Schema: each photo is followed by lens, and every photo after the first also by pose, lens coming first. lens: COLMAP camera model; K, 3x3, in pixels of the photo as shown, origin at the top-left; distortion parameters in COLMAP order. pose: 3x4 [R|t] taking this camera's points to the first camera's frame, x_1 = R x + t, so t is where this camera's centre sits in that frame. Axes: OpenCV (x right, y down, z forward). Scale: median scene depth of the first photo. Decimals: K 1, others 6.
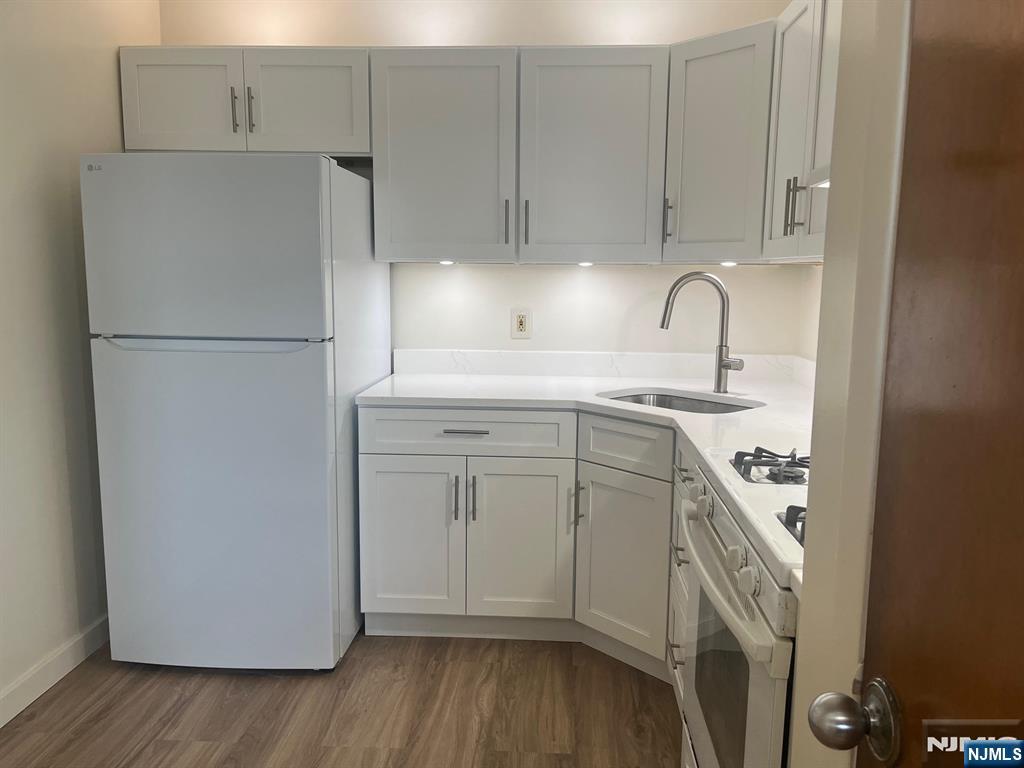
lens RADIAL K [[753.2, 0, 517.4], [0, 753.2, 382.1], [0, 0, 1]] dist [0.084258, -0.102434]
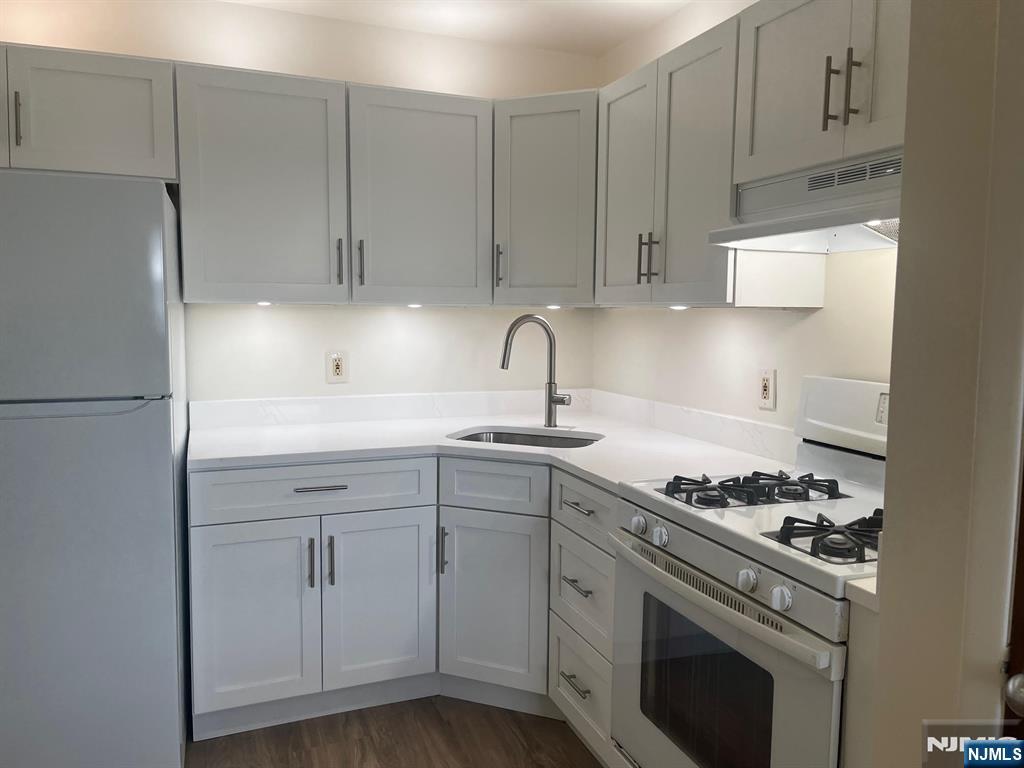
lens RADIAL K [[753.2, 0, 517.4], [0, 753.2, 382.1], [0, 0, 1]] dist [0.084258, -0.102434]
pose [[0.910921, -0.041114, 0.410527, -0.219451], [0.059911, 0.997657, -0.033021, -0.017912], [-0.408208, 0.054675, 0.911250, 0.056499]]
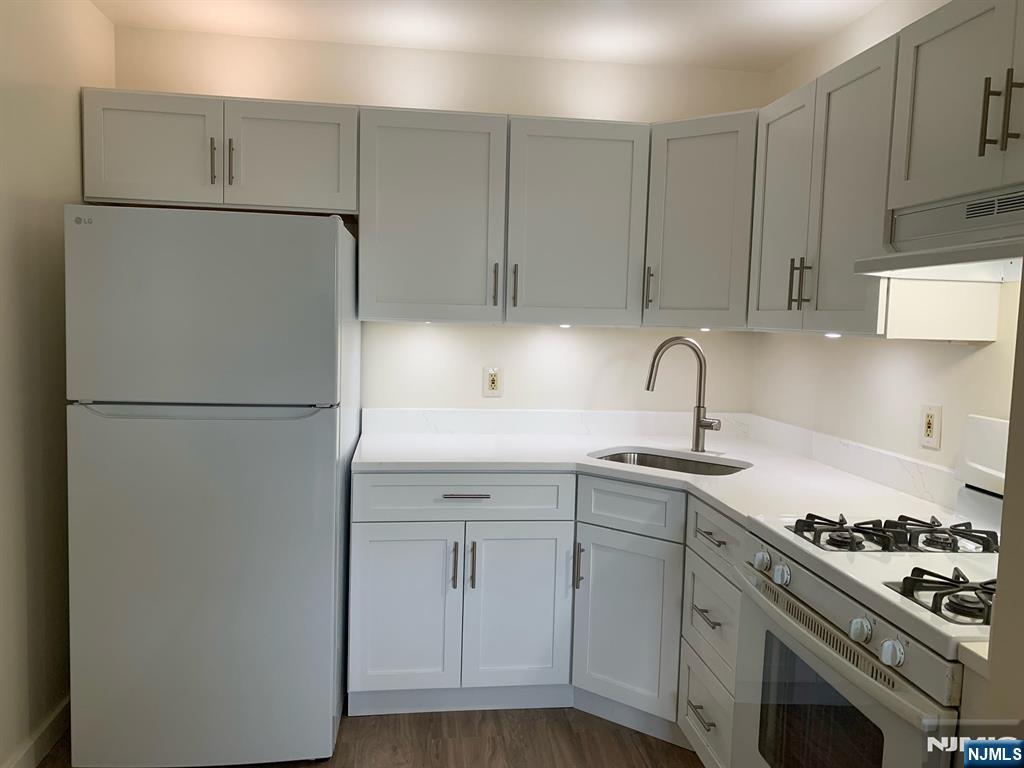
lens RADIAL K [[759.8, 0, 512.0], [0, 759.8, 384.0], [0, 0, 1]] dist [0.067222, -0.078224]
pose [[0.983924, 0.001573, 0.178580, -0.182911], [0.008021, 0.998563, -0.052988, -0.026776], [-0.178406, 0.053569, 0.982498, 0.010073]]
